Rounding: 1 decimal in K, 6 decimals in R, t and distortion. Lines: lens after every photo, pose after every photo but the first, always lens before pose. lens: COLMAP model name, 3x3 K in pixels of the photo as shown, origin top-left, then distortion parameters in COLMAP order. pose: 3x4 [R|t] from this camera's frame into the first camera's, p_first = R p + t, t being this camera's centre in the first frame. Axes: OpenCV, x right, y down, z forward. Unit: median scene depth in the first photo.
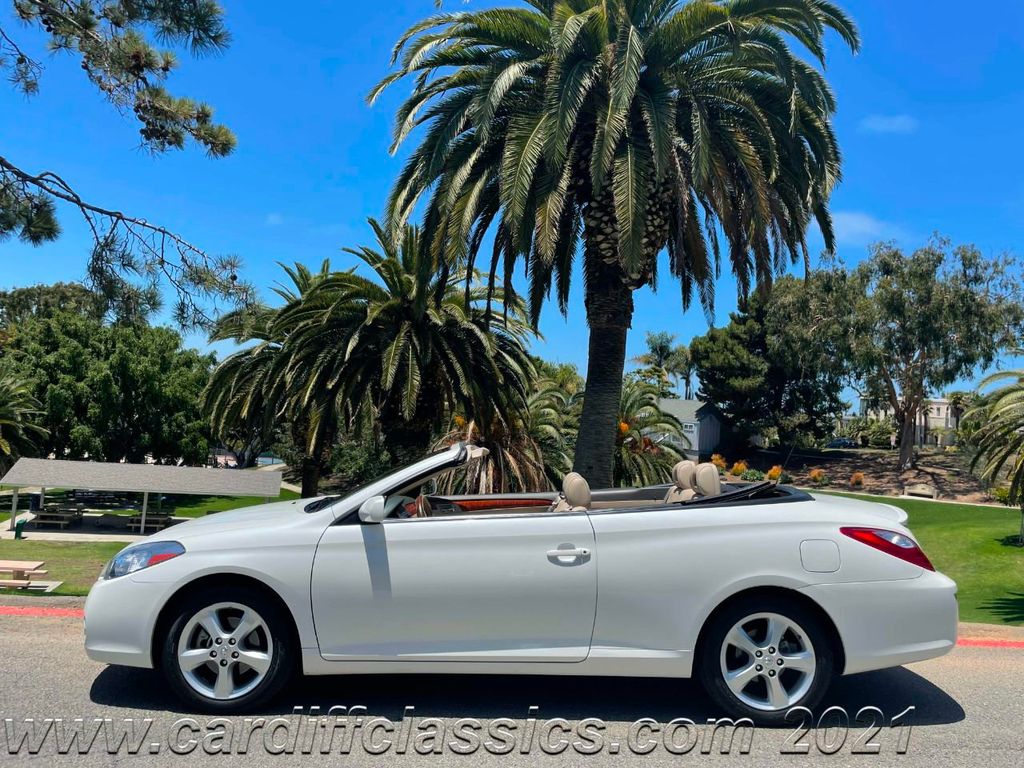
lens RADIAL K [[775.6, 0, 515.5], [0, 775.6, 376.5], [0, 0, 1]] dist [0.081331, -0.113839]
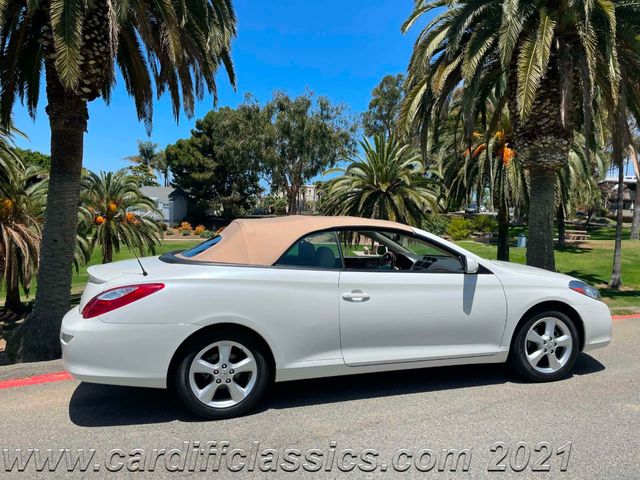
lens RADIAL K [[493.6, 0, 318.9], [0, 493.6, 231.6], [0, 0, 1]] dist [0.094621, -0.132736]
pose [[0.873659, -0.053806, 0.483554, 0.024422], [-0.004388, 0.992954, 0.118416, 0.000899], [-0.486518, -0.105577, 0.867268, 0.022970]]
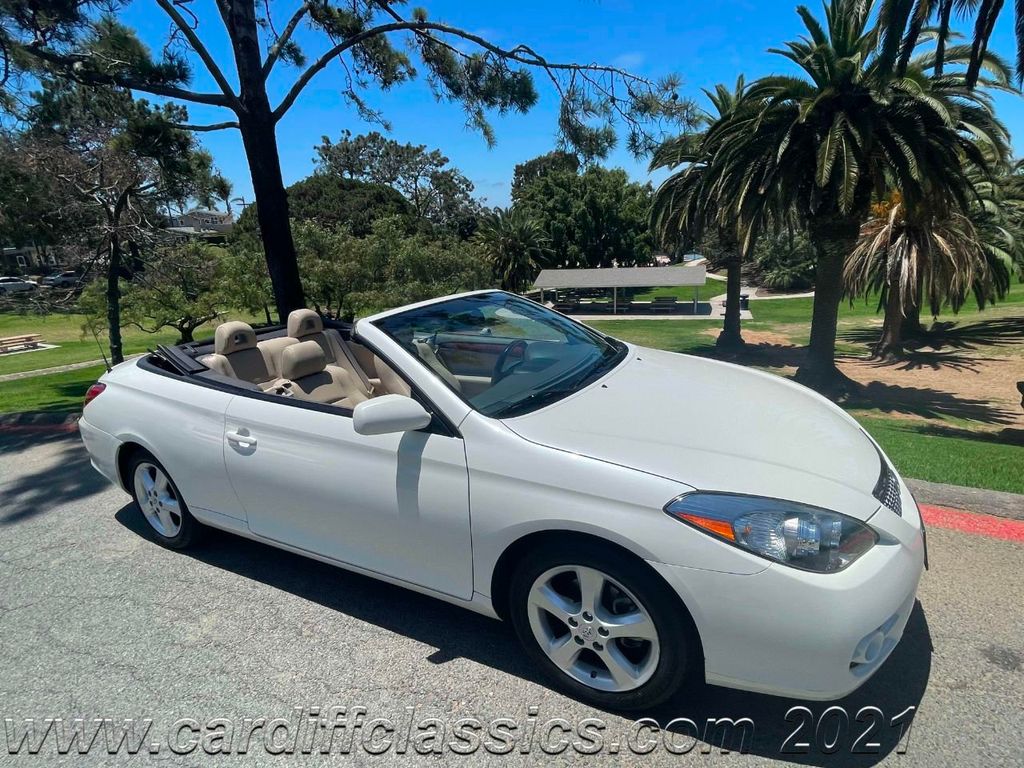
lens RADIAL K [[533.2, 0, 510.5], [0, 533.2, 379.0], [0, 0, 1]] dist [-0.004762, -0.000377]
pose [[0.809252, 0.044262, -0.585792, -0.032582], [0.150013, 0.948529, 0.278908, 0.000197], [0.567985, -0.313583, 0.760959, 0.065599]]
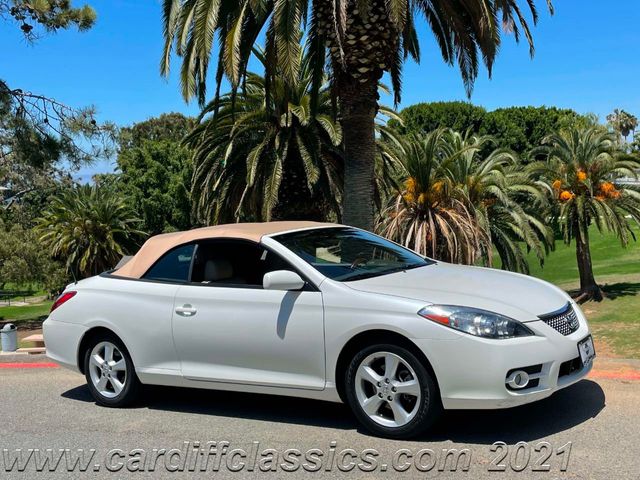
lens RADIAL K [[708.3, 0, 320.0], [0, 708.3, 240.0], [0, 0, 1]] dist [0.109617, -0.186442]
pose [[0.927373, -0.099813, -0.360578, 0.144577], [0.145446, 0.984130, 0.101654, 0.000873], [0.344709, -0.146716, 0.927173, -0.014255]]
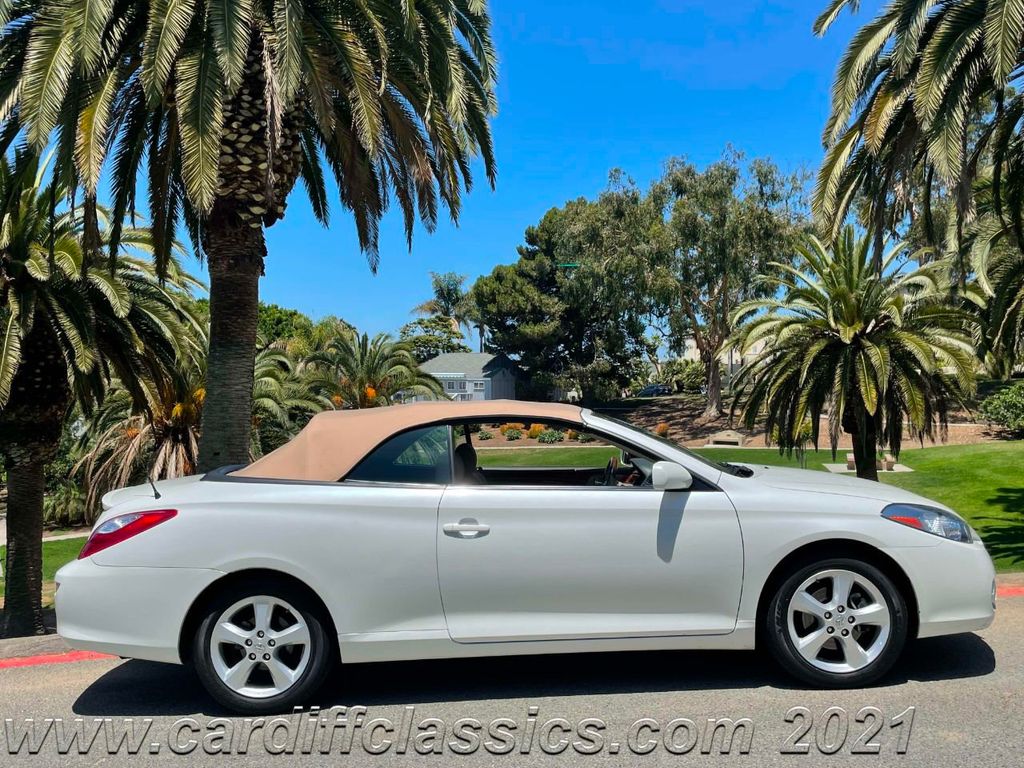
lens RADIAL K [[956.1, 0, 508.5], [0, 956.1, 371.4], [0, 0, 1]] dist [0.143255, -0.285403]
pose [[0.972359, -0.068561, 0.223199, 0.054922], [0.058711, 0.996998, 0.050479, 0.000203], [-0.225990, -0.035980, 0.973465, -0.010168]]
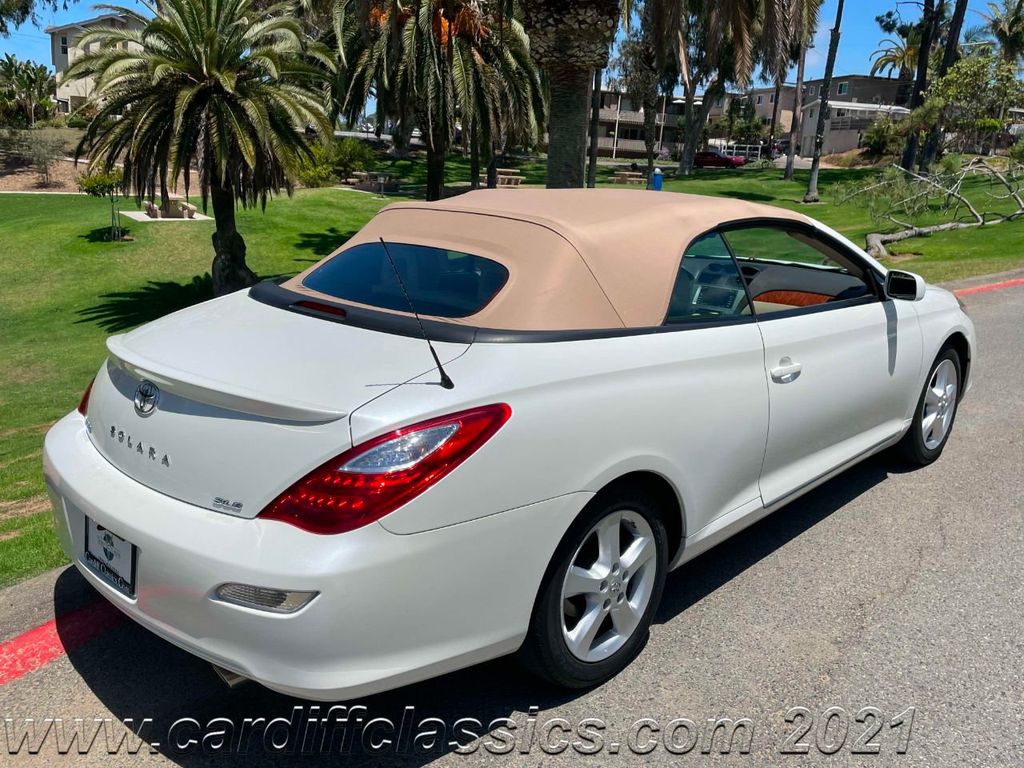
lens RADIAL K [[890.2, 0, 513.3], [0, 890.2, 367.1], [0, 0, 1]] dist [0.088654, -0.131138]
pose [[0.509477, -0.239758, 0.826407, -0.004742], [-0.065407, 0.946829, 0.315018, -0.000539], [-0.857995, -0.214547, 0.466706, 0.080649]]
